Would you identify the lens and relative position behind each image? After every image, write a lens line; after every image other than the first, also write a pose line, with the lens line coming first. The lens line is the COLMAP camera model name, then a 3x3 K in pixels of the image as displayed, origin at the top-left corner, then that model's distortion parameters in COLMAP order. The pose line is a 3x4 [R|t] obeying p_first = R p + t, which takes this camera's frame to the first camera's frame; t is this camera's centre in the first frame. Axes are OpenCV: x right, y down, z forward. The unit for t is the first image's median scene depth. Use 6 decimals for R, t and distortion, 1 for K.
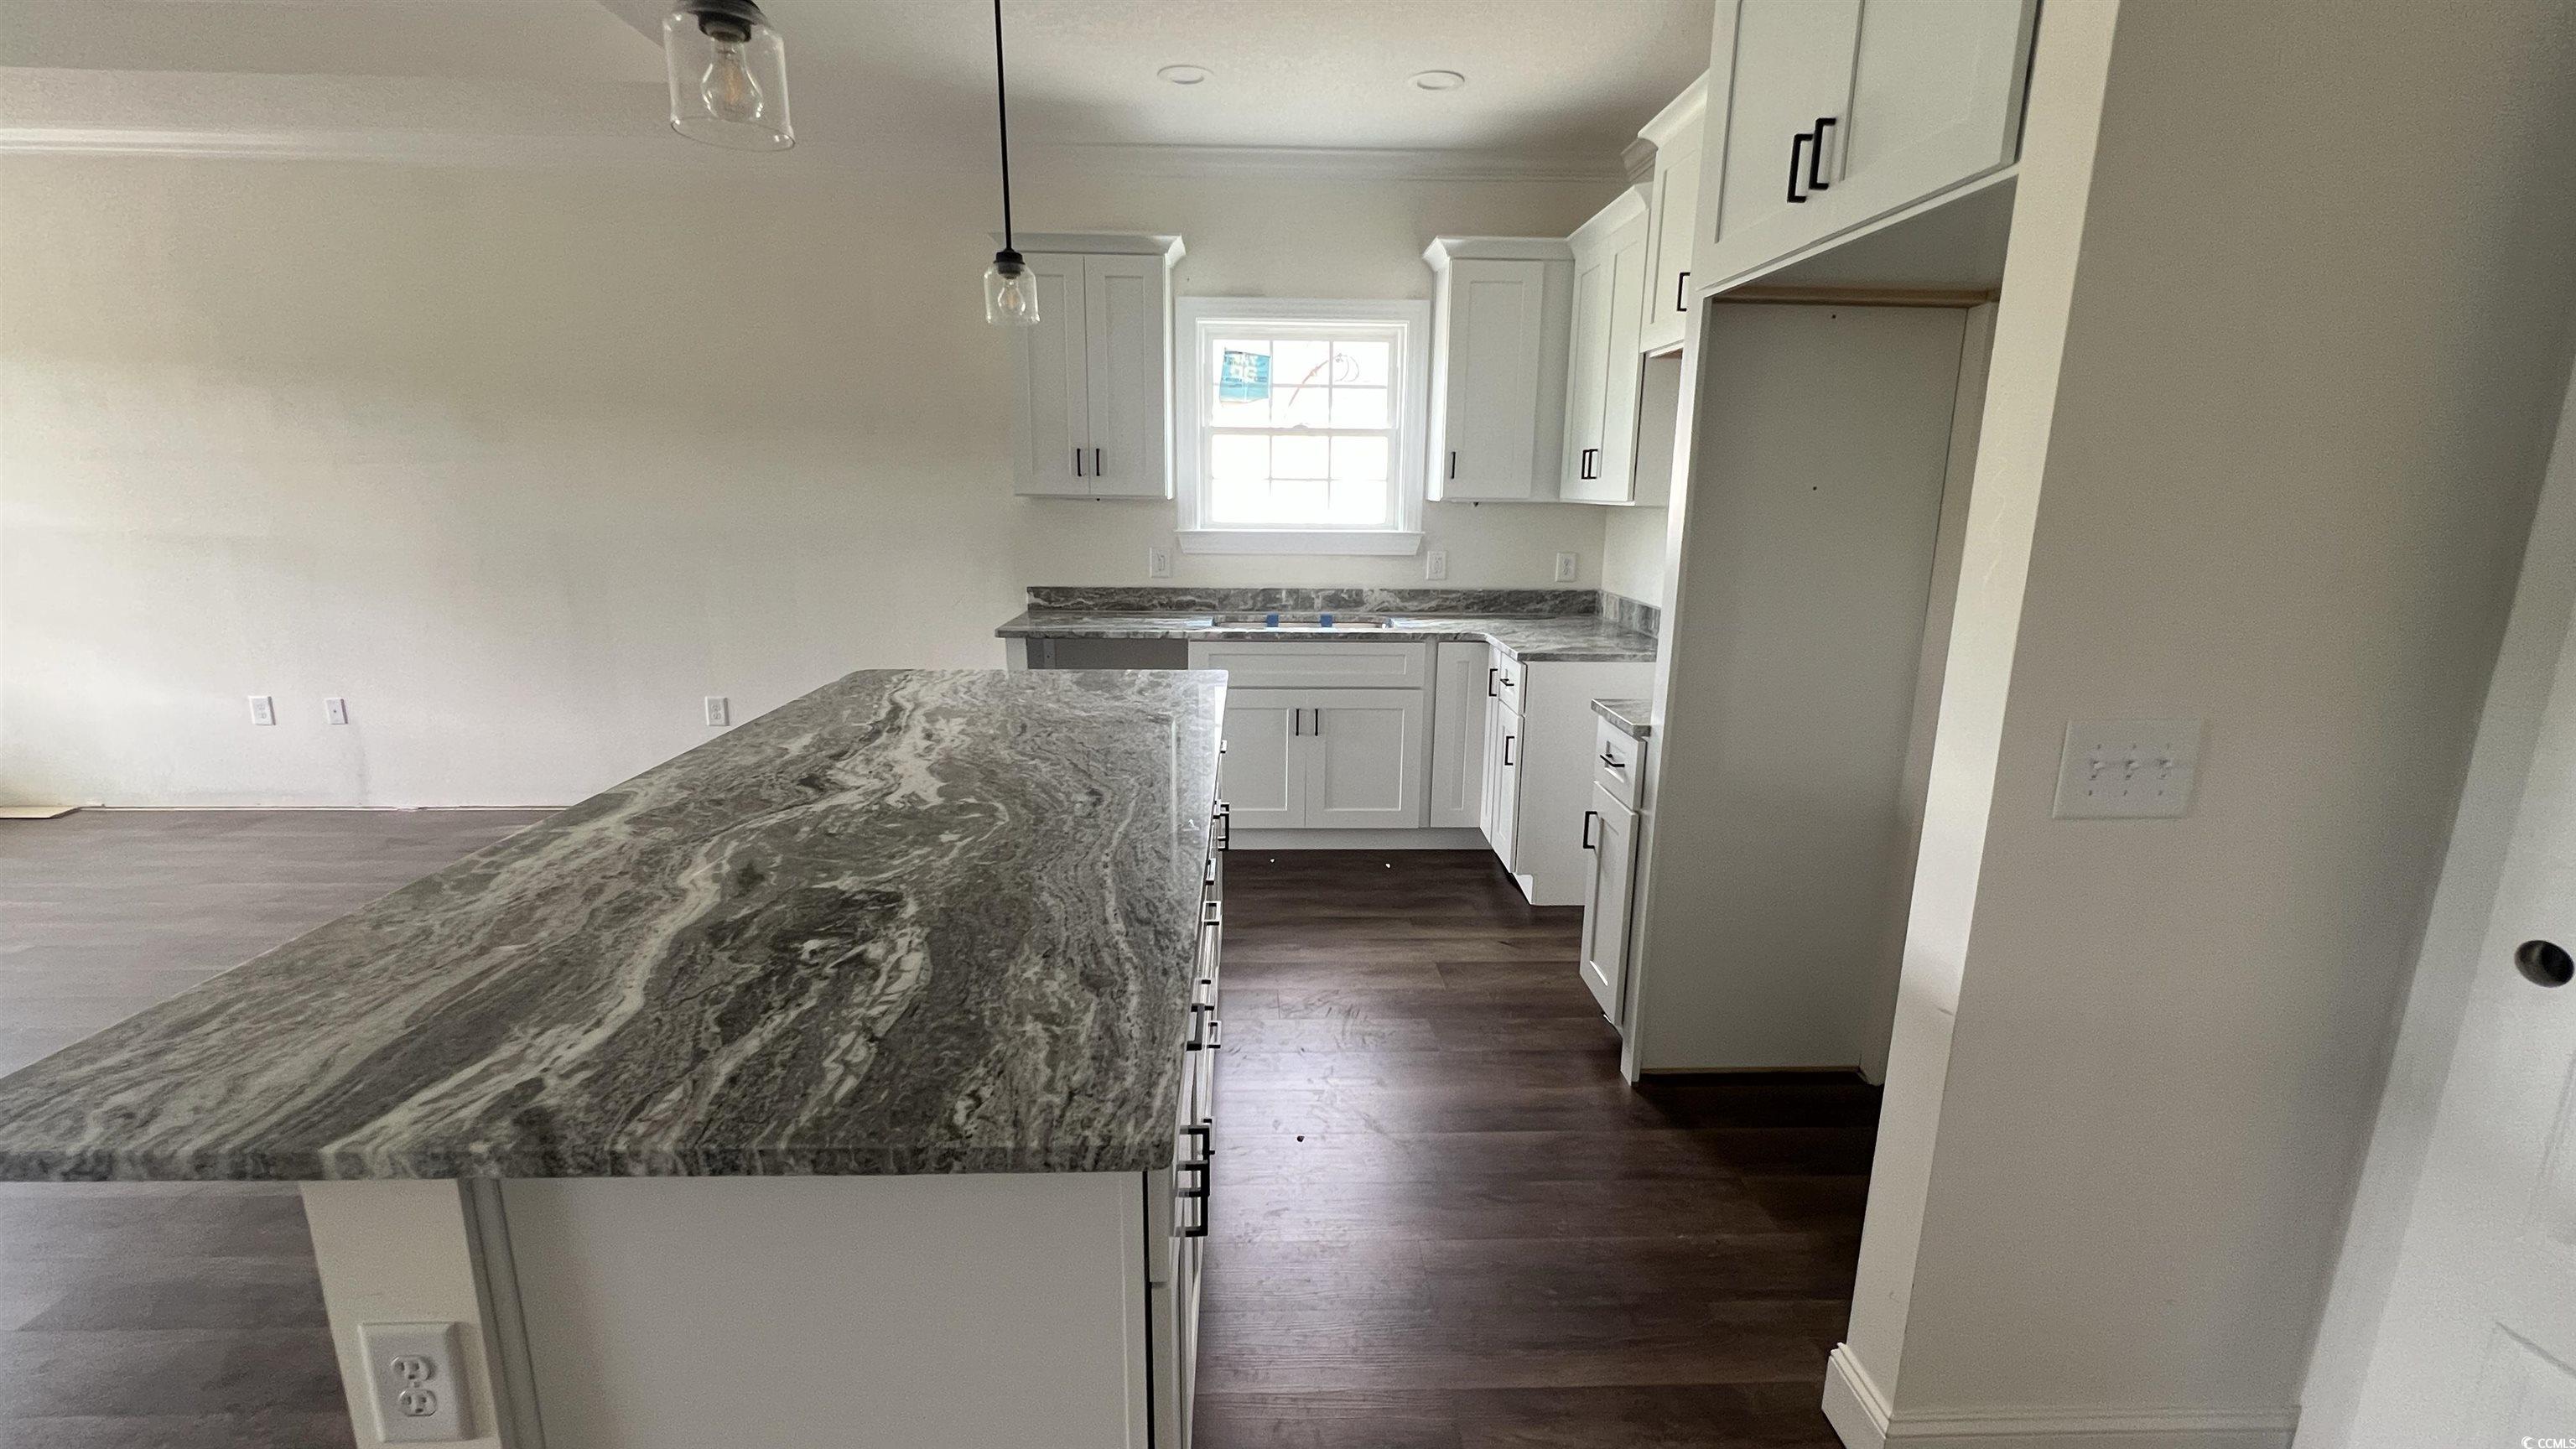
lens RADIAL K [[1055.7, 0, 1280.2], [0, 1055.7, 717.5], [0, 0, 1]] dist [-0.001290, -0.000050]
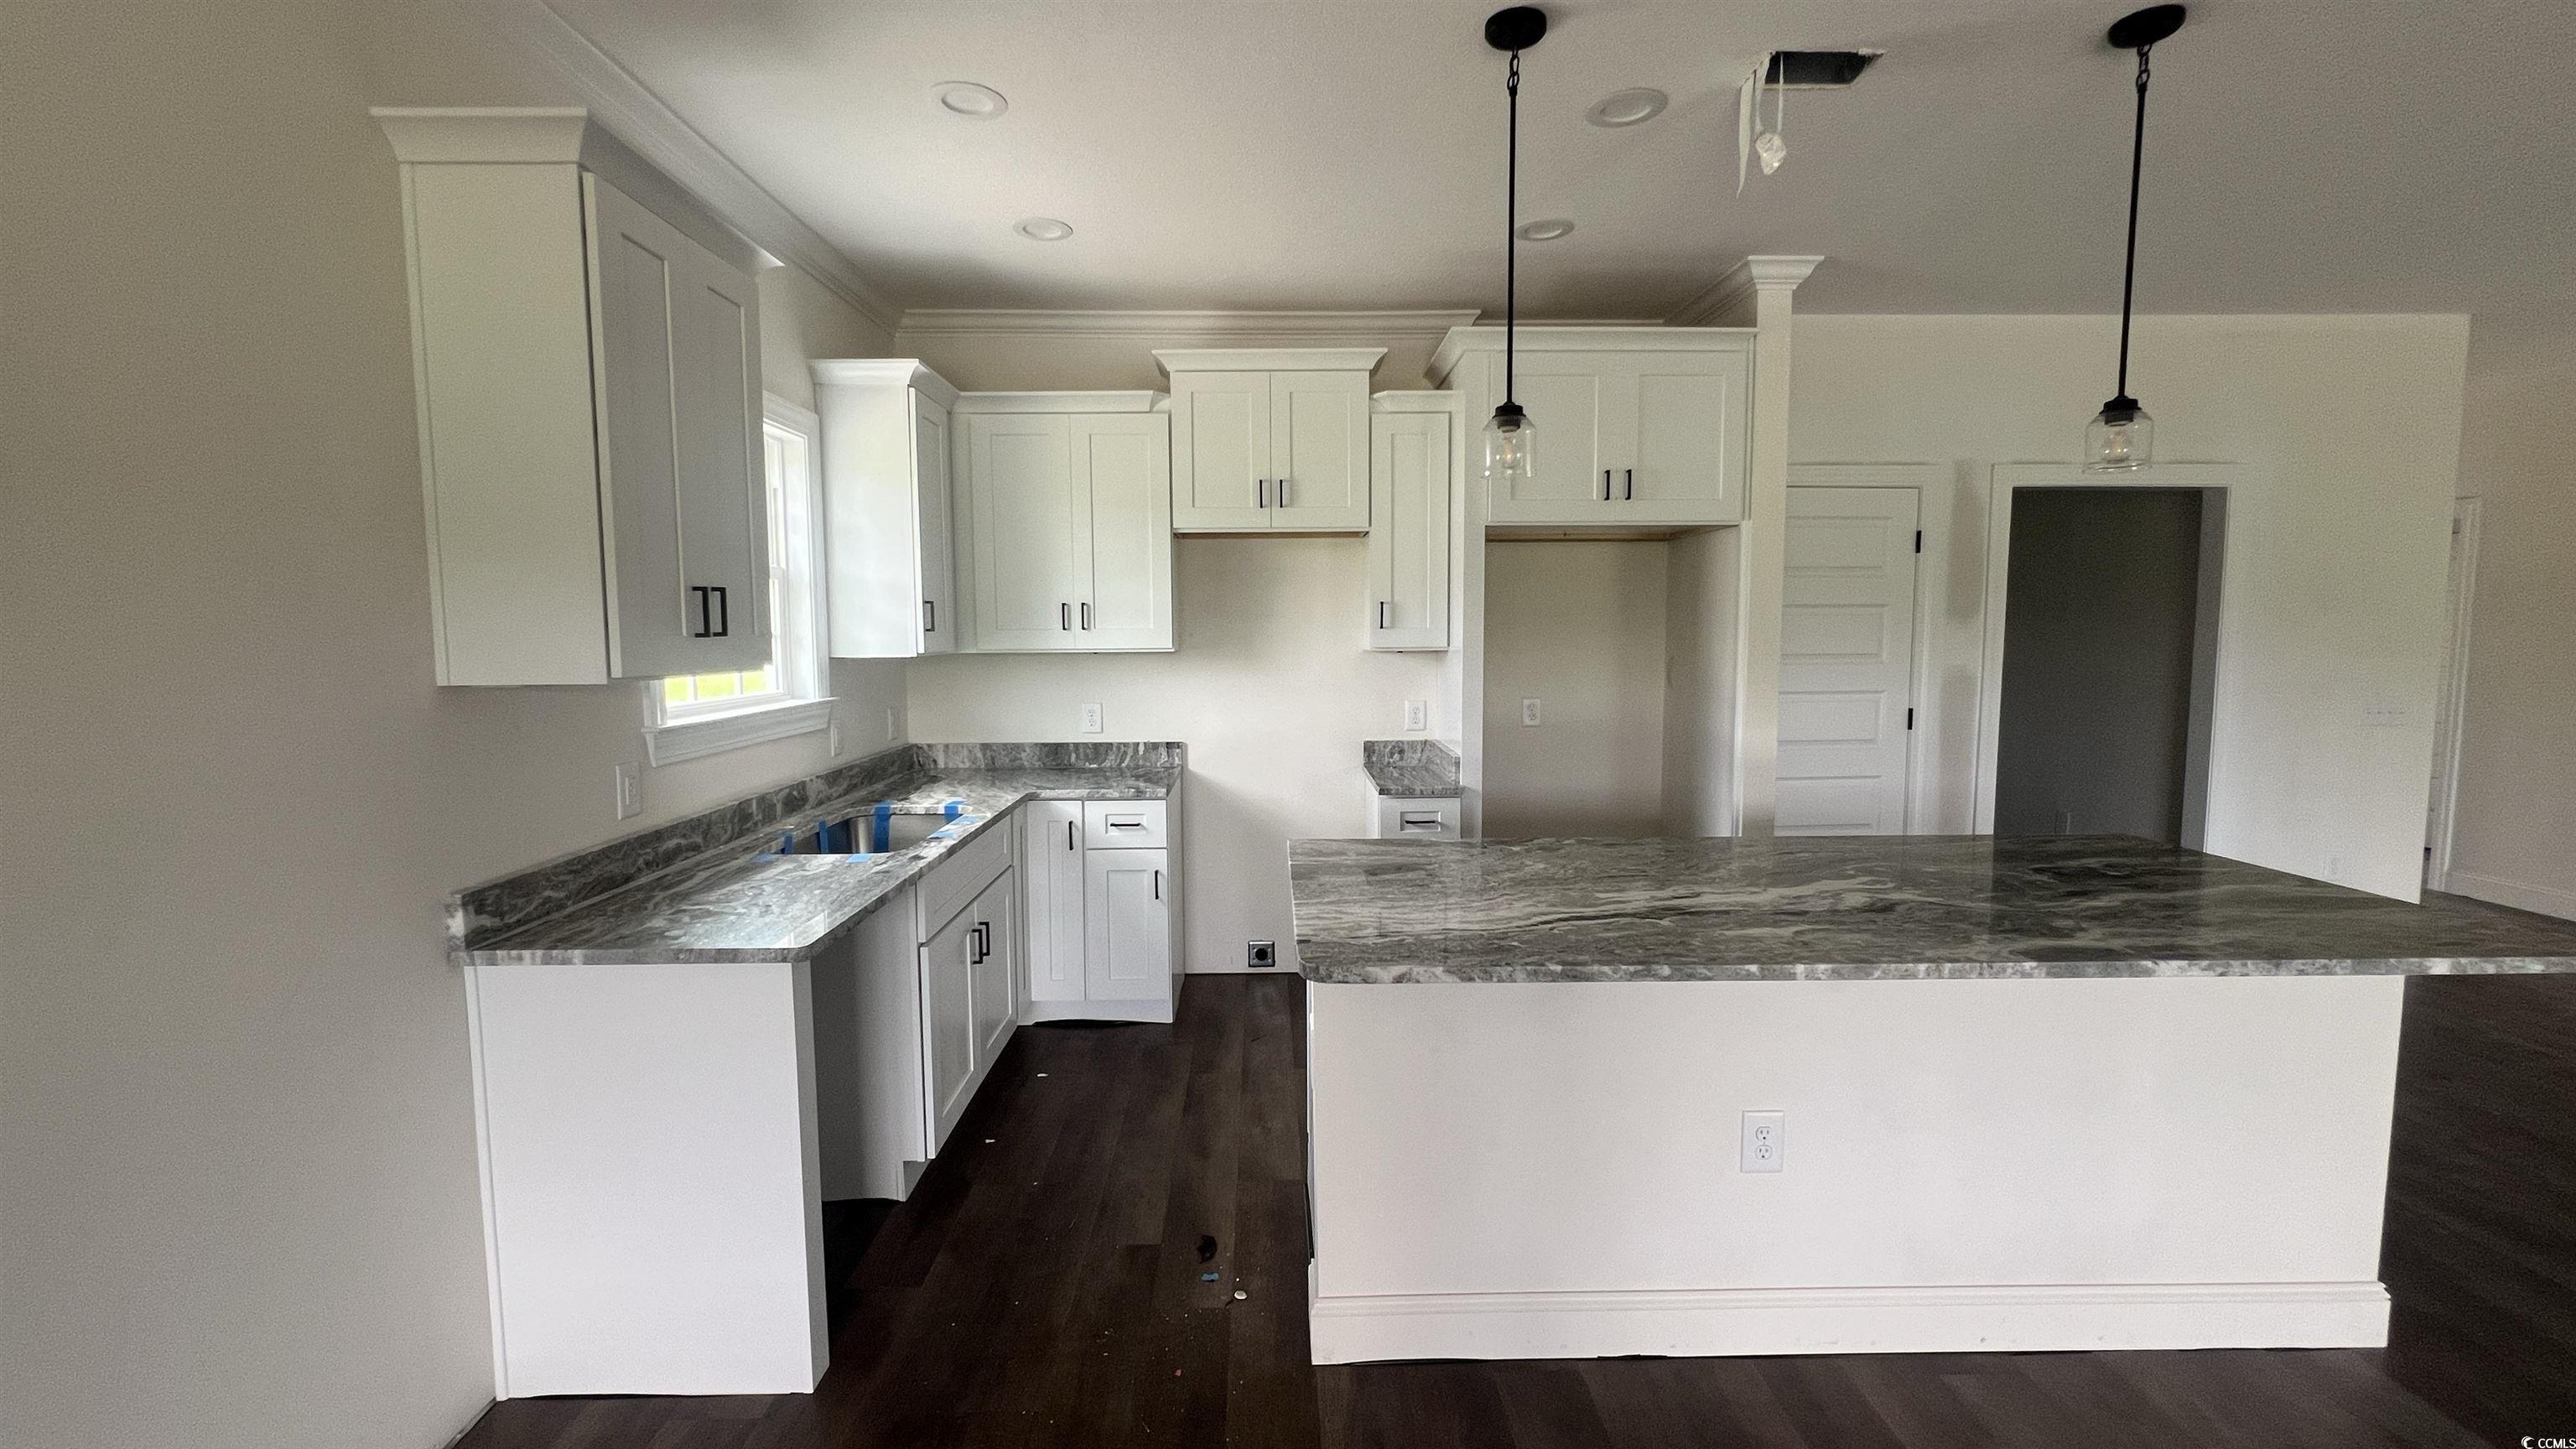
lens RADIAL K [[1055.7, 0, 1280.2], [0, 1055.7, 717.5], [0, 0, 1]] dist [-0.001290, -0.000050]
pose [[0.018401, -0.096703, 0.995143, -0.735291], [0.223123, 0.970609, 0.090193, -0.179112], [-0.974617, 0.220380, 0.039437, 0.732586]]
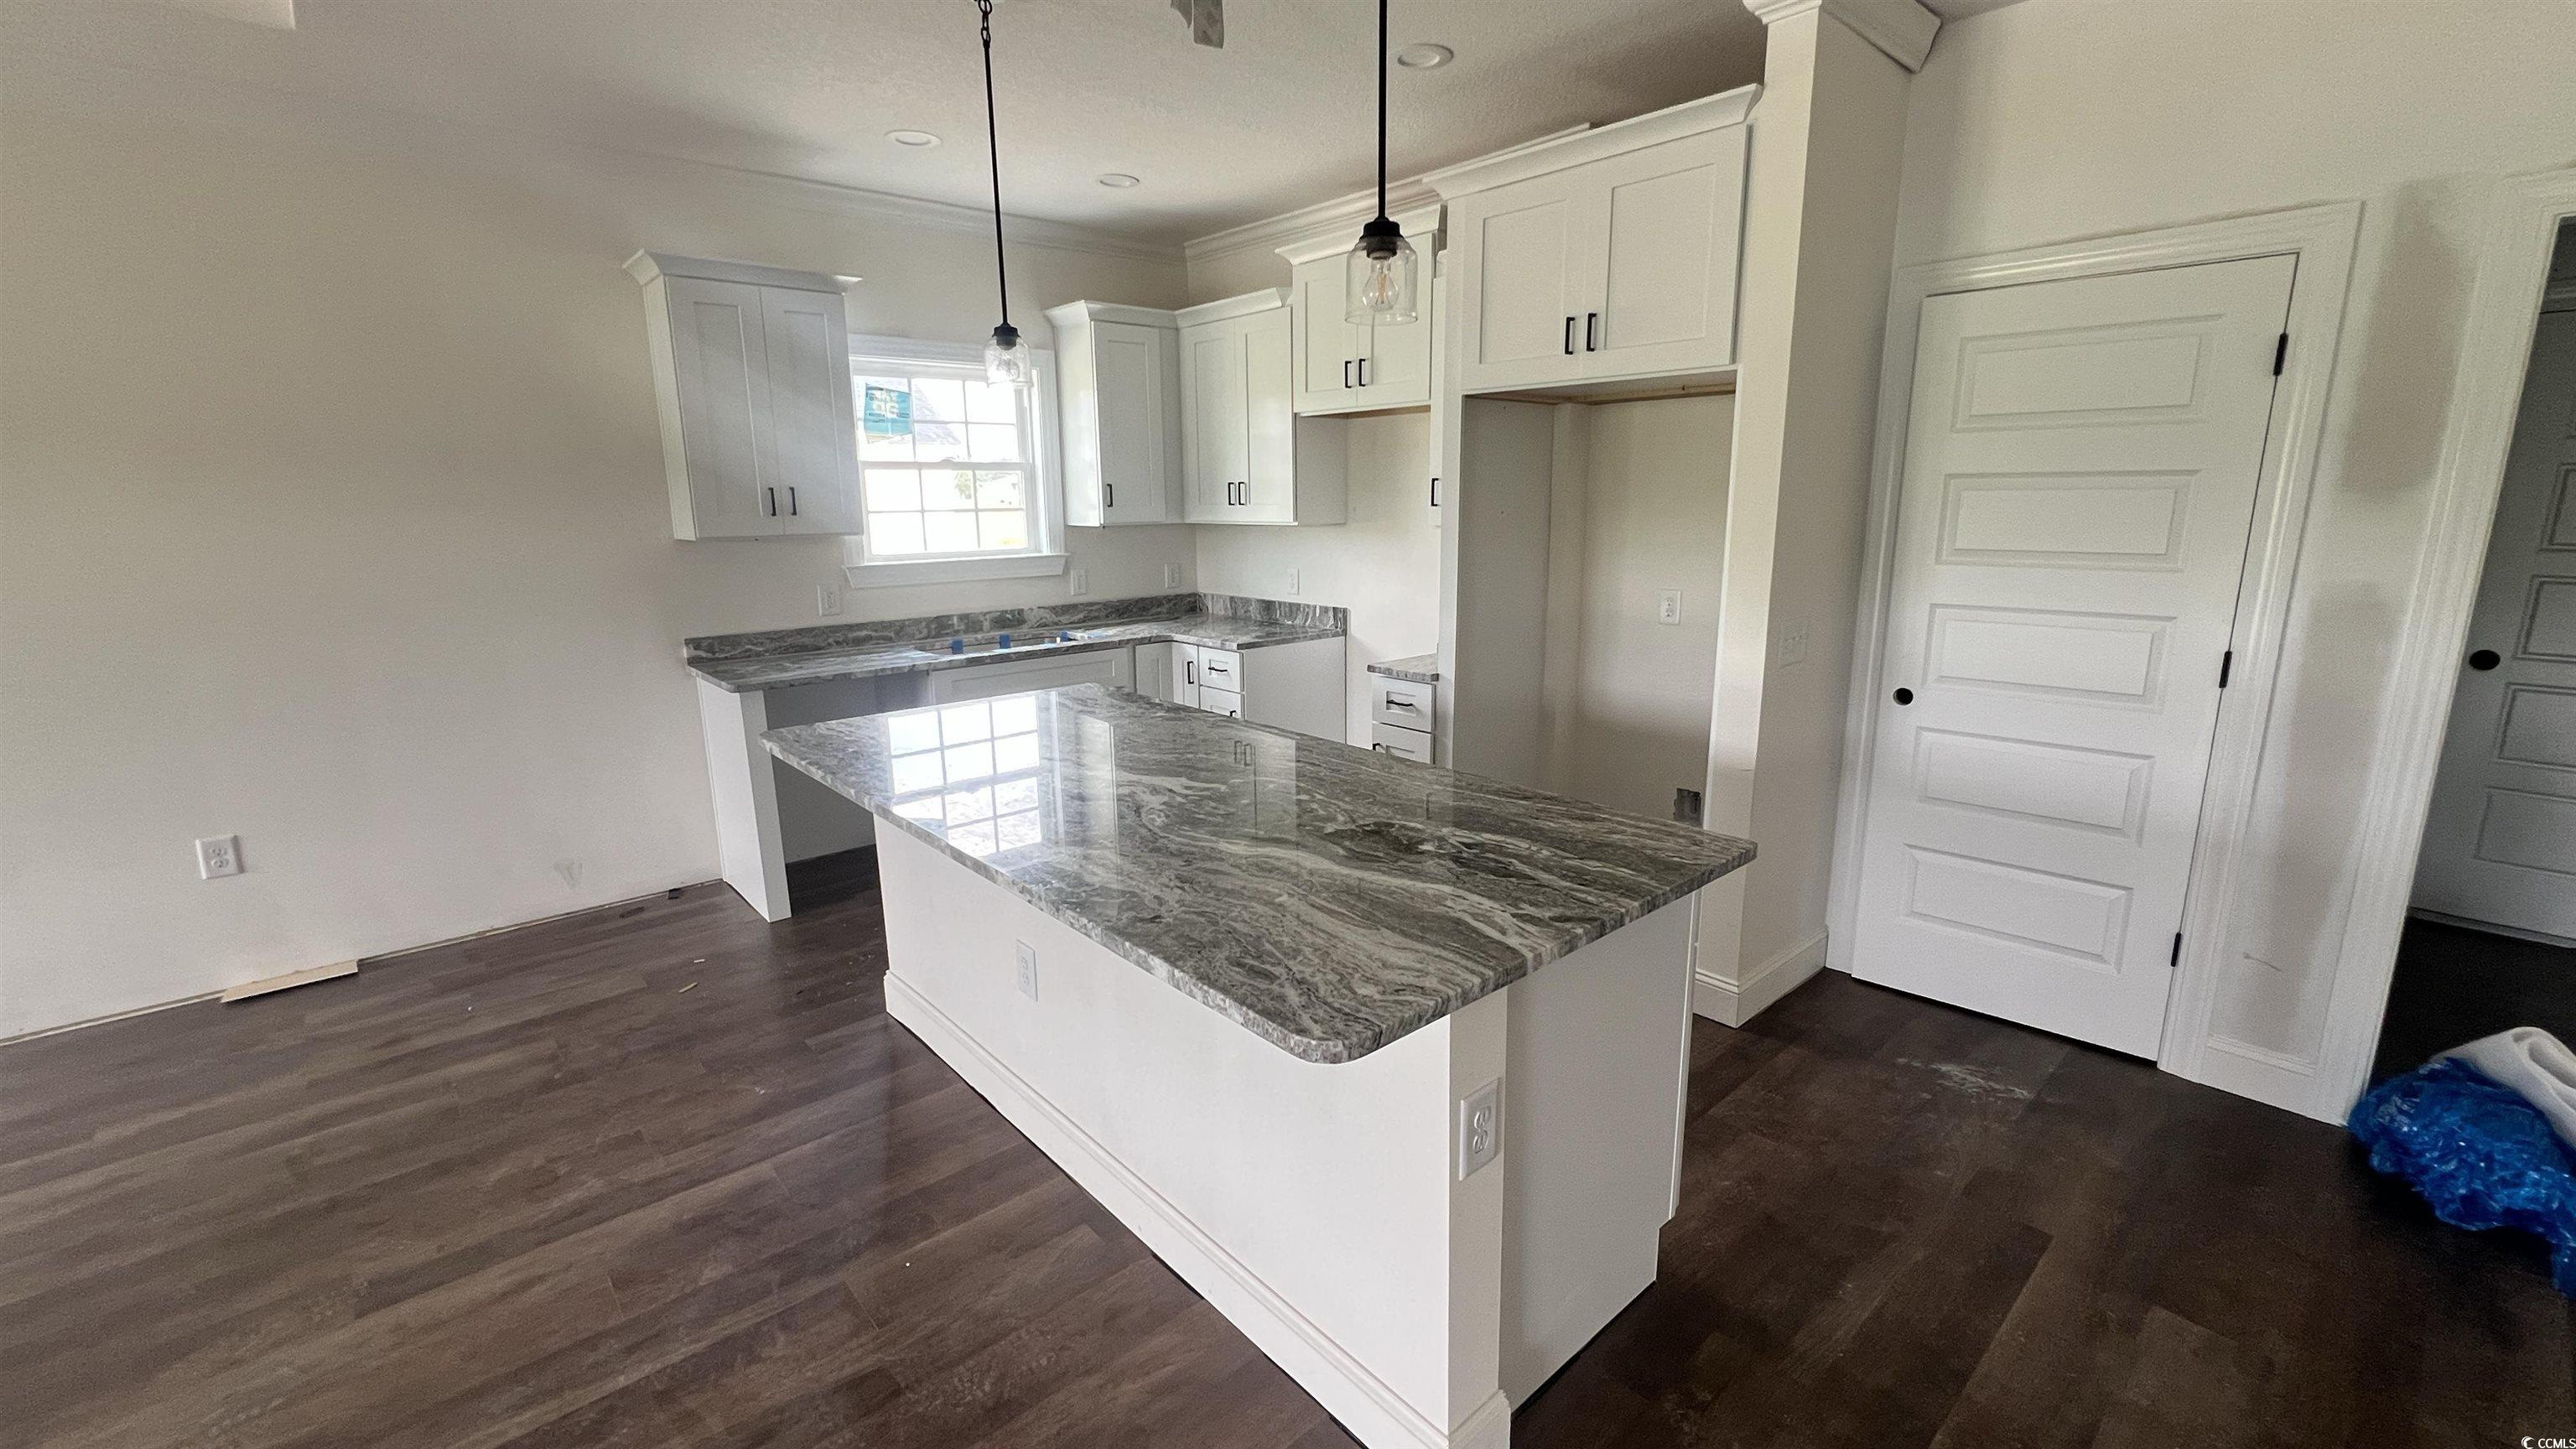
lens RADIAL K [[1055.7, 0, 1280.2], [0, 1055.7, 717.5], [0, 0, 1]] dist [-0.001290, -0.000050]
pose [[0.771367, -0.153010, 0.617722, -0.469650], [0.157881, 0.986331, 0.047163, -0.022395], [-0.616495, 0.061147, 0.784981, -0.020295]]
